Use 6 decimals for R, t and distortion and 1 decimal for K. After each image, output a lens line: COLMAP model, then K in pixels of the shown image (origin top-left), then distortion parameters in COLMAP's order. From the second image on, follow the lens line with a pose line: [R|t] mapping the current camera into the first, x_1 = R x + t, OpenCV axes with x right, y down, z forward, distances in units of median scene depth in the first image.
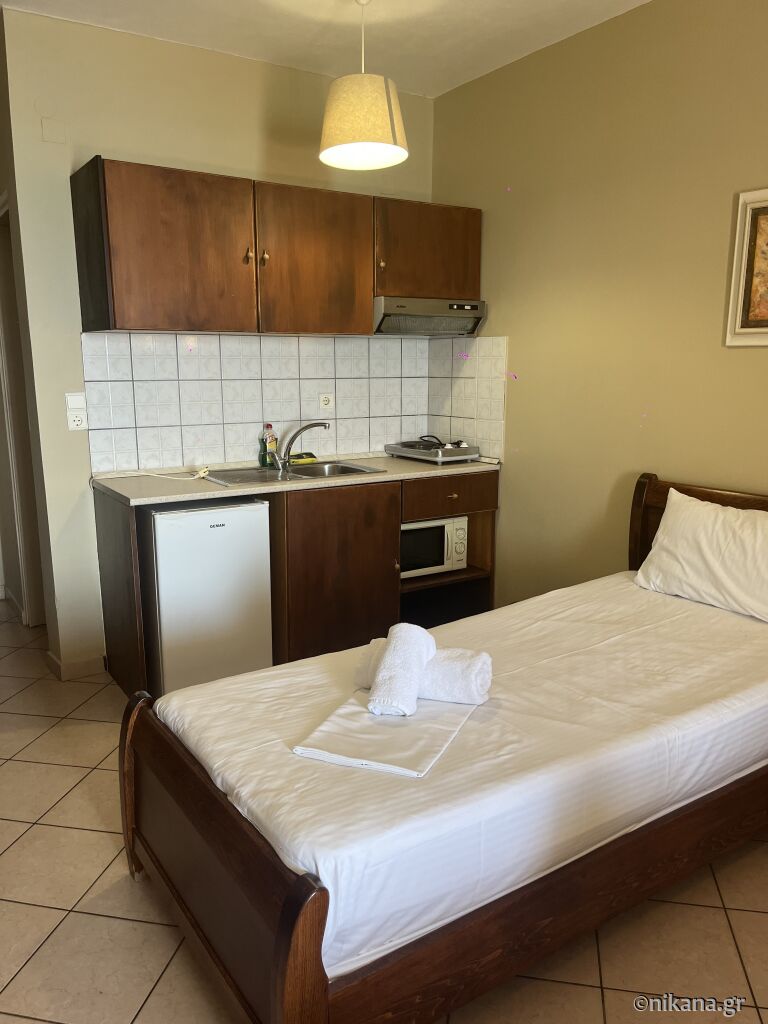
lens RADIAL K [[789.6, 0, 386.0], [0, 789.6, 514.6], [0, 0, 1]] dist [0.030815, -0.003497]
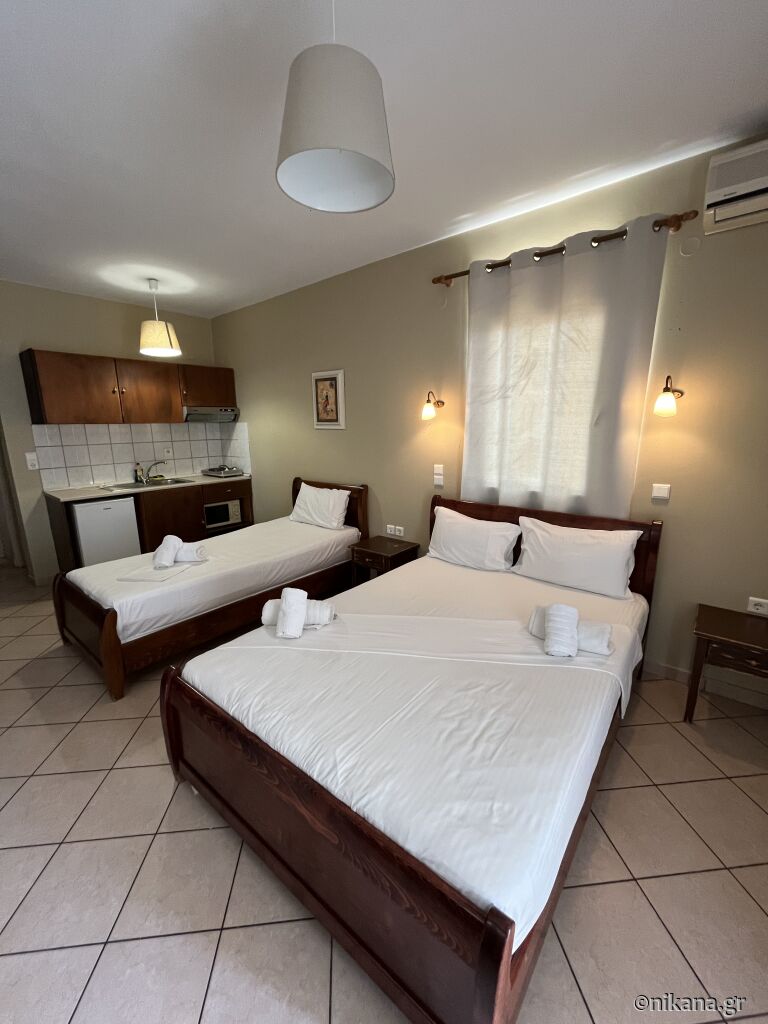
lens RADIAL K [[411.2, 0, 383.7], [0, 411.2, 512.6], [0, 0, 1]] dist [-0.000869, 0.000025]
pose [[0.957680, -0.070942, 0.278957, 0.193377], [0.064886, 0.997414, 0.030898, 0.035761], [-0.280428, -0.011490, 0.959806, -0.325507]]
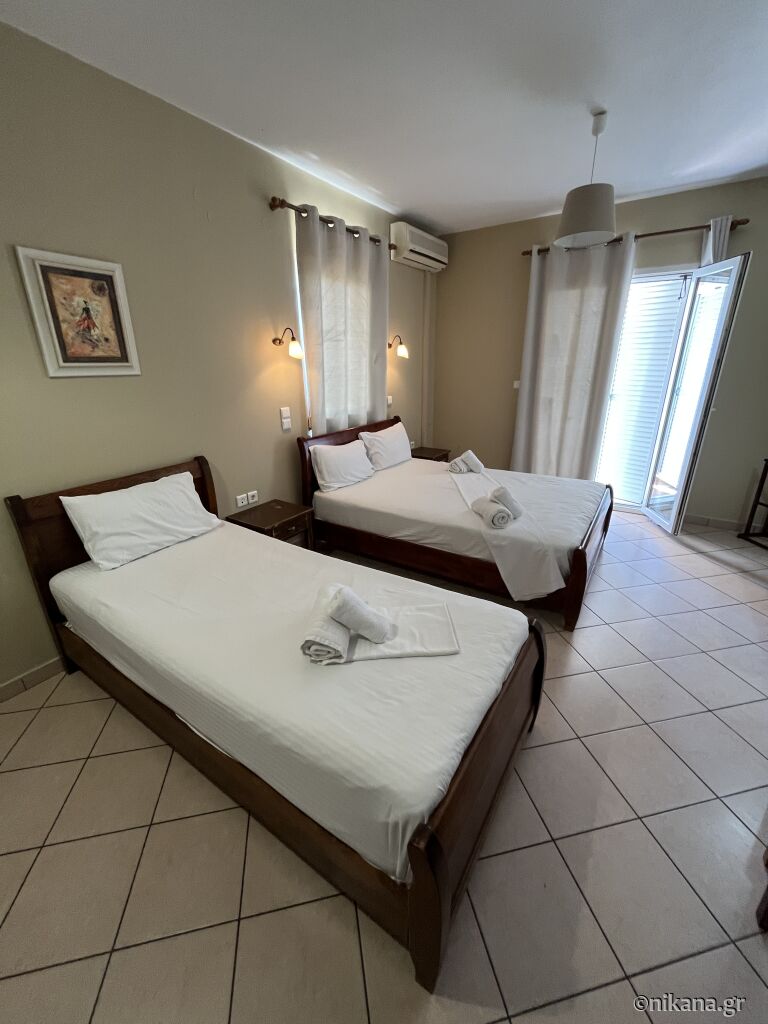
lens RADIAL K [[411.2, 0, 388.9], [0, 411.2, 510.5], [0, 0, 1]] dist [-0.000869, 0.000025]
pose [[-0.388351, -0.316028, 0.865627, -0.329969], [0.185467, 0.893328, 0.409349, -0.150489], [-0.902655, 0.319516, -0.288312, 0.611099]]
